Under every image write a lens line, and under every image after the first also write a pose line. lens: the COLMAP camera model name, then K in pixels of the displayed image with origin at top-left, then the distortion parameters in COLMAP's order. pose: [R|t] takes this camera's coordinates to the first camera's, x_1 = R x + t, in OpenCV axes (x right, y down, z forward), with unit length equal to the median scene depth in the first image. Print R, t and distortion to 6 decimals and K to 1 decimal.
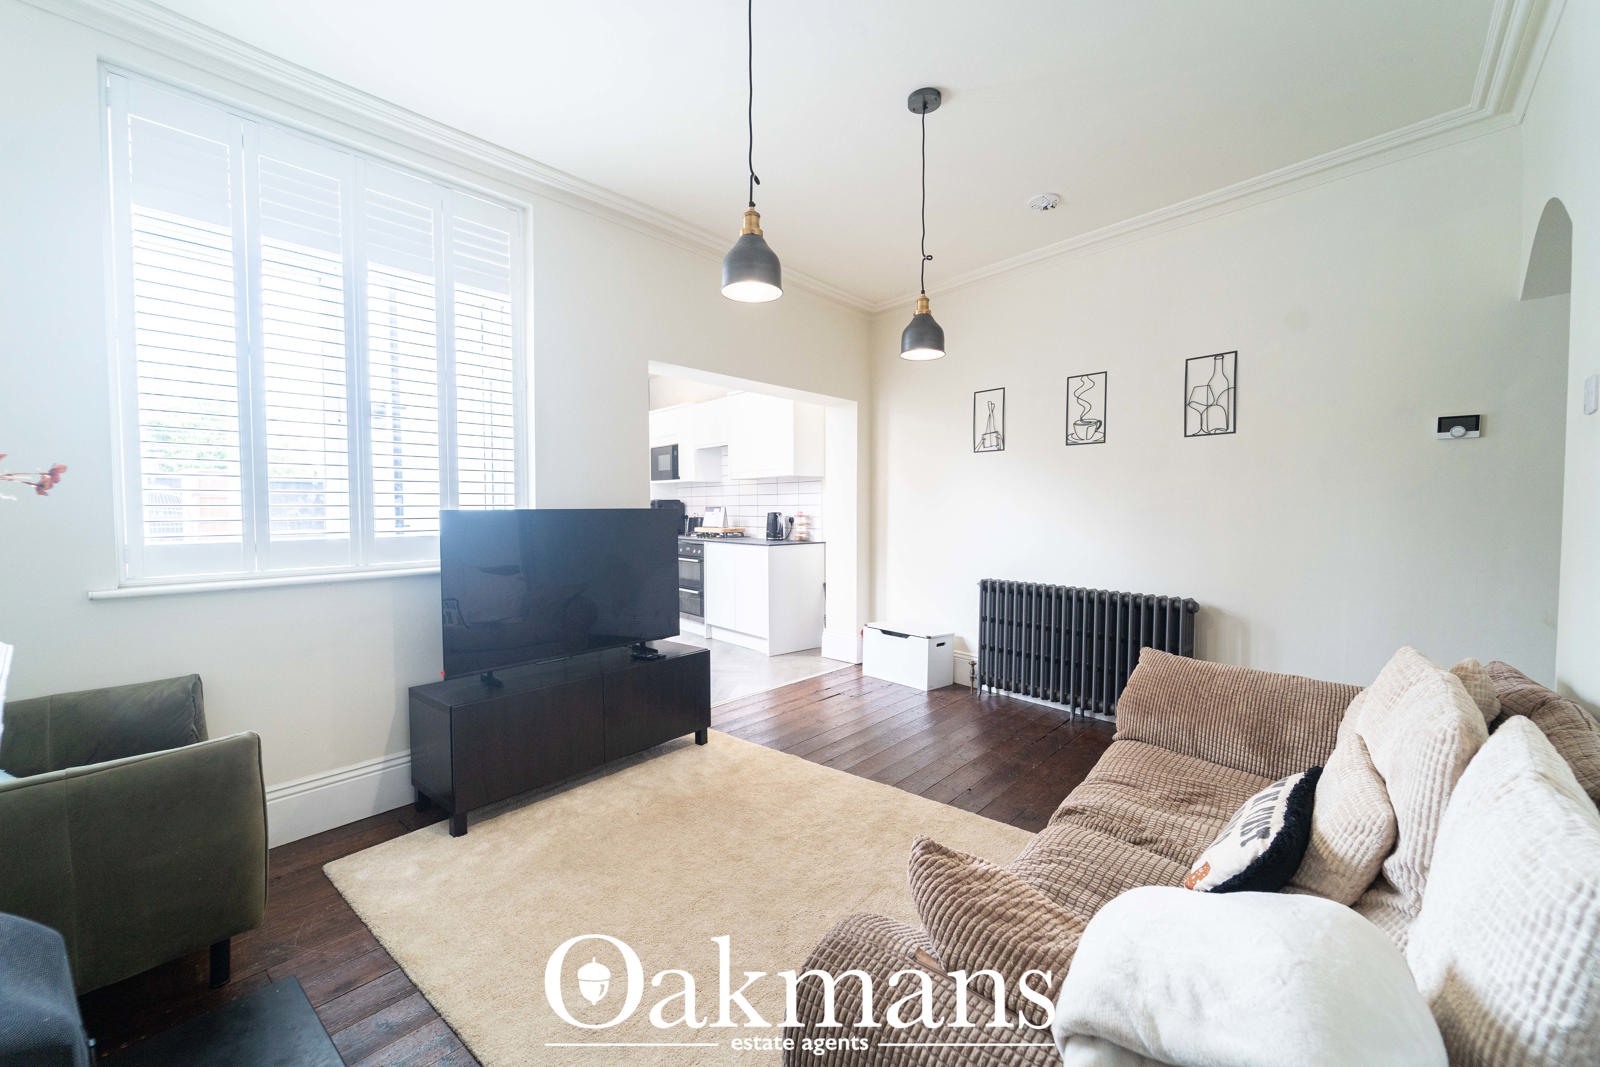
lens RADIAL K [[649.8, 0, 805.6], [0, 649.8, 530.2], [0, 0, 1]] dist [-0.001056, -0.000488]
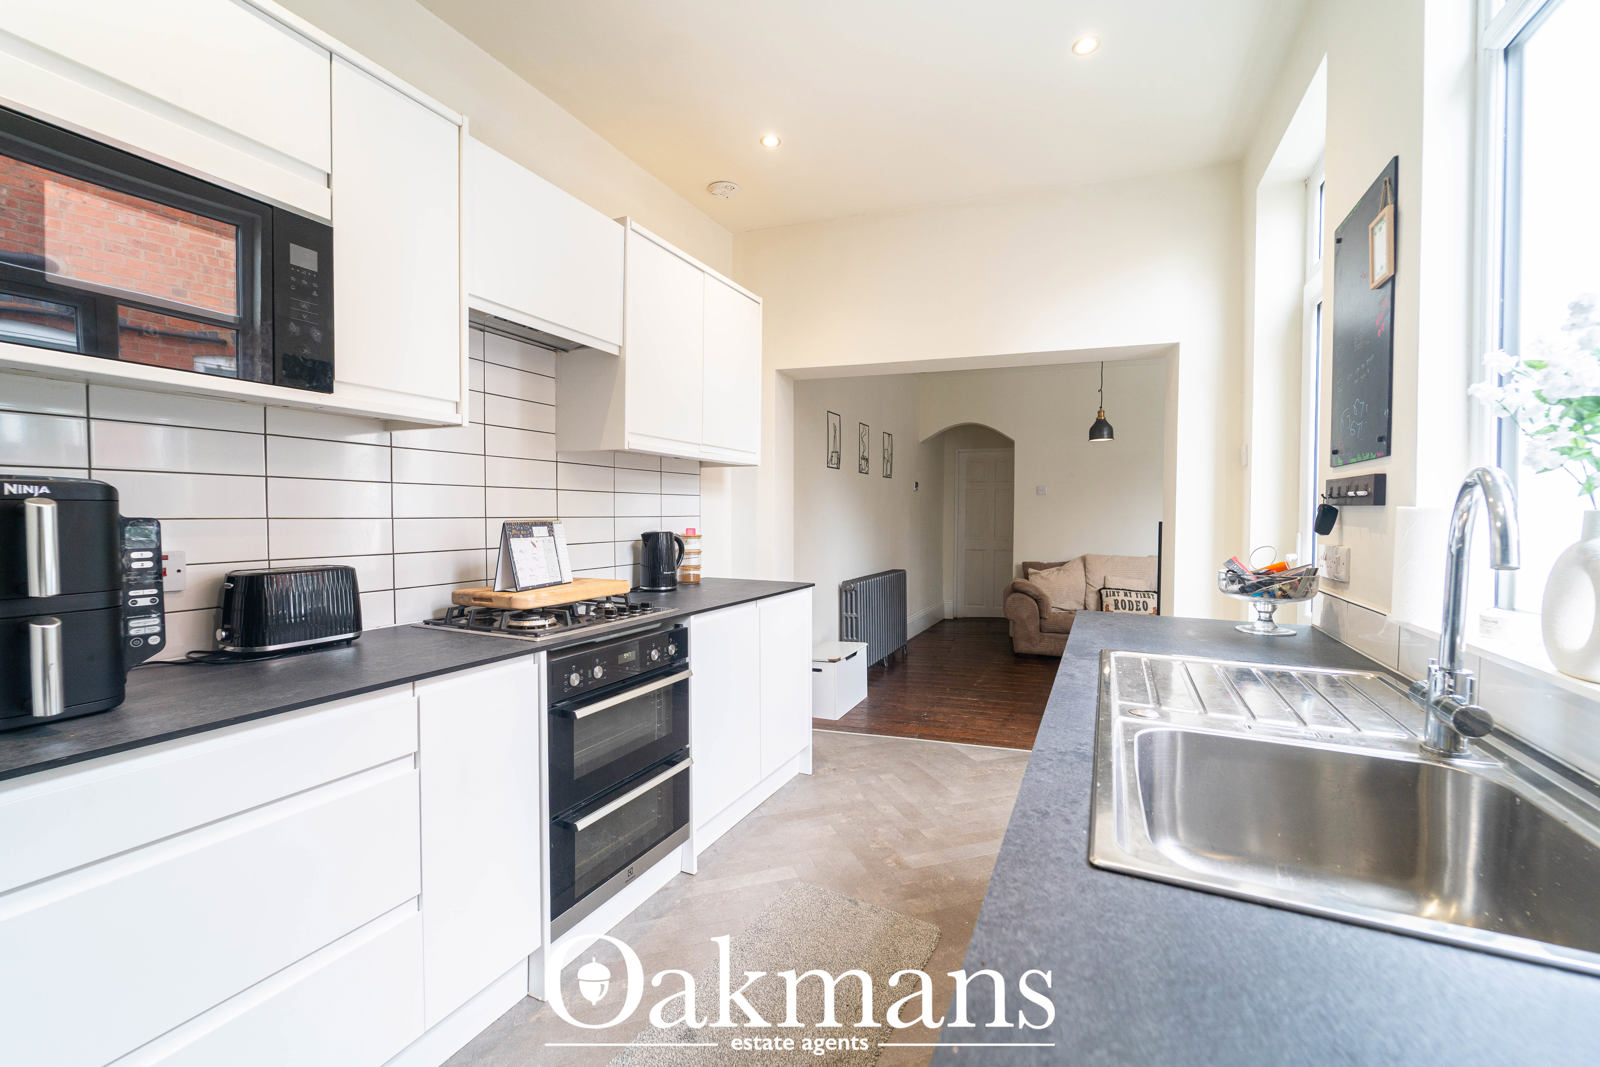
lens RADIAL K [[641.1, 0, 792.2], [0, 641.1, 525.6], [0, 0, 1]] dist [-0.000255, -0.000123]
pose [[-0.391780, -0.011916, 0.919982, -0.615985], [0.035281, 0.998986, 0.027964, -0.049819], [-0.919382, 0.043414, -0.390962, 1.320391]]
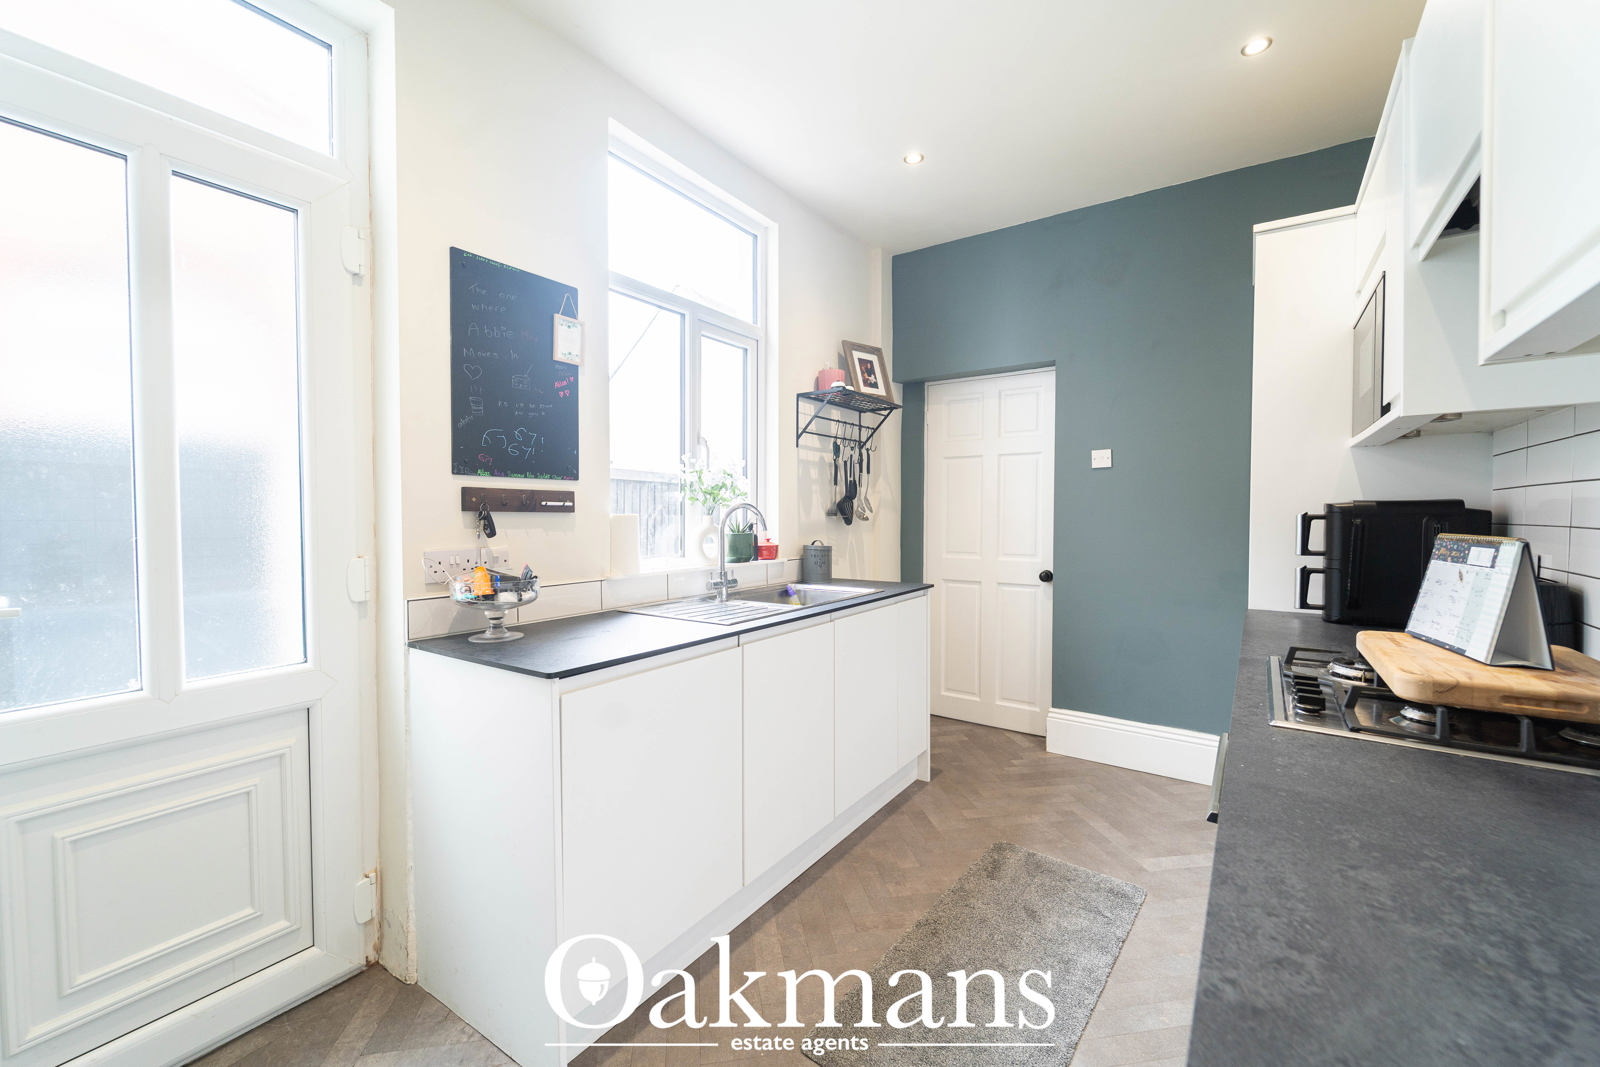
lens RADIAL K [[655.2, 0, 797.4], [0, 655.2, 531.8], [0, 0, 1]] dist [-0.002203, -0.000808]
pose [[0.243863, 0.036464, -0.969124, -0.016311], [-0.036600, 0.998927, 0.028376, -0.046741], [0.969119, 0.028550, 0.244936, 1.018536]]
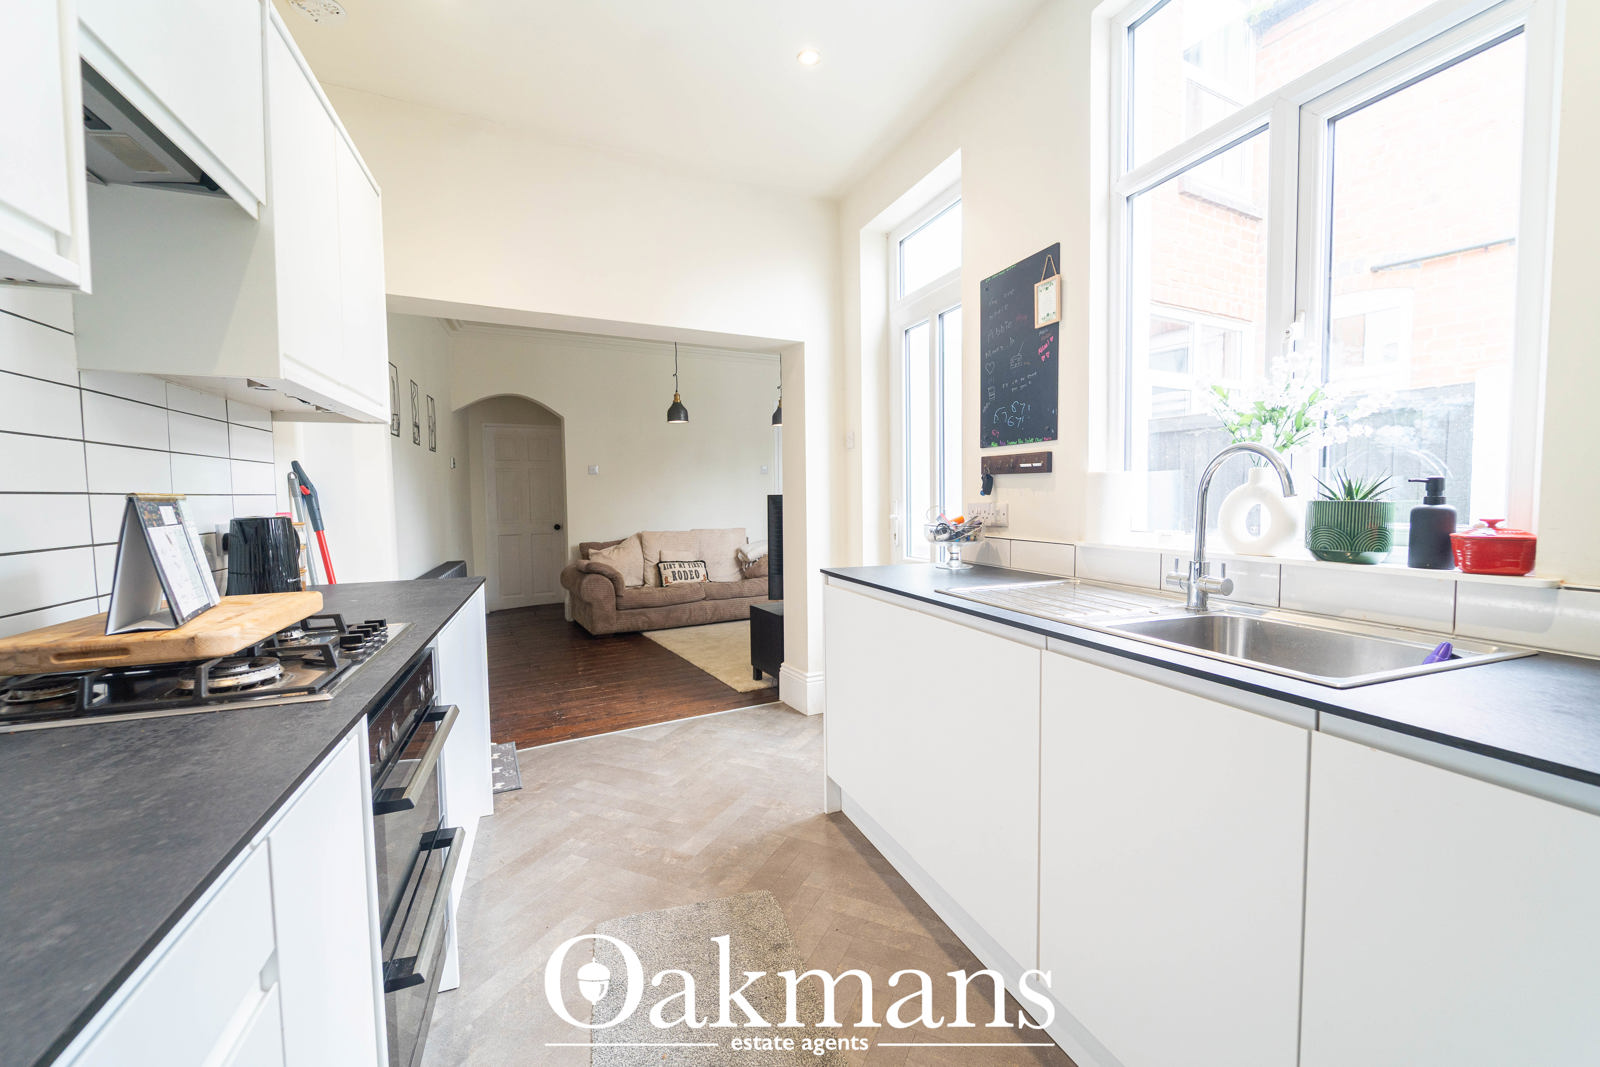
lens RADIAL K [[655.2, 0, 797.4], [0, 655.2, 531.8], [0, 0, 1]] dist [-0.002203, -0.000808]
pose [[-0.936857, 0.000410, 0.349714, -0.457578], [0.033990, 0.995372, 0.089889, -0.047411], [-0.348058, 0.096099, -0.932534, 1.441225]]
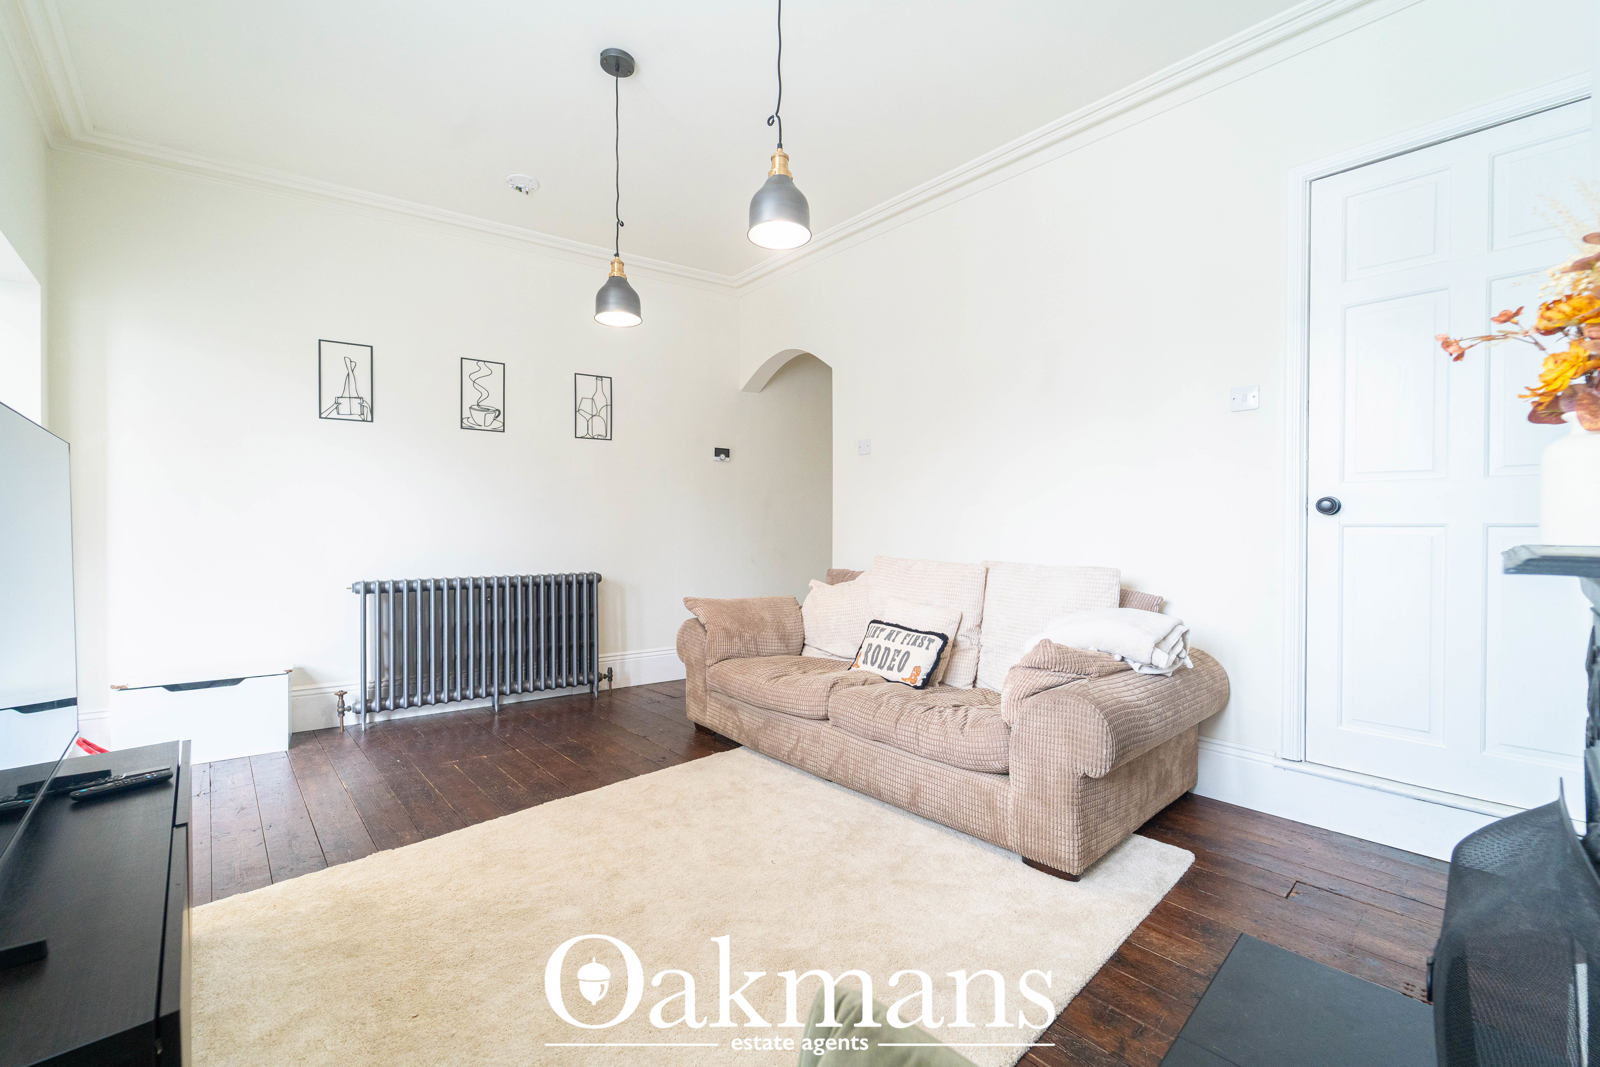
lens RADIAL K [[649.8, 0, 805.6], [0, 649.8, 530.2], [0, 0, 1]] dist [-0.001056, -0.000488]
pose [[0.117573, -0.003065, 0.993060, -0.384798], [0.037413, 0.999299, -0.001345, 0.030016], [-0.992359, 0.037312, 0.117605, 0.316165]]
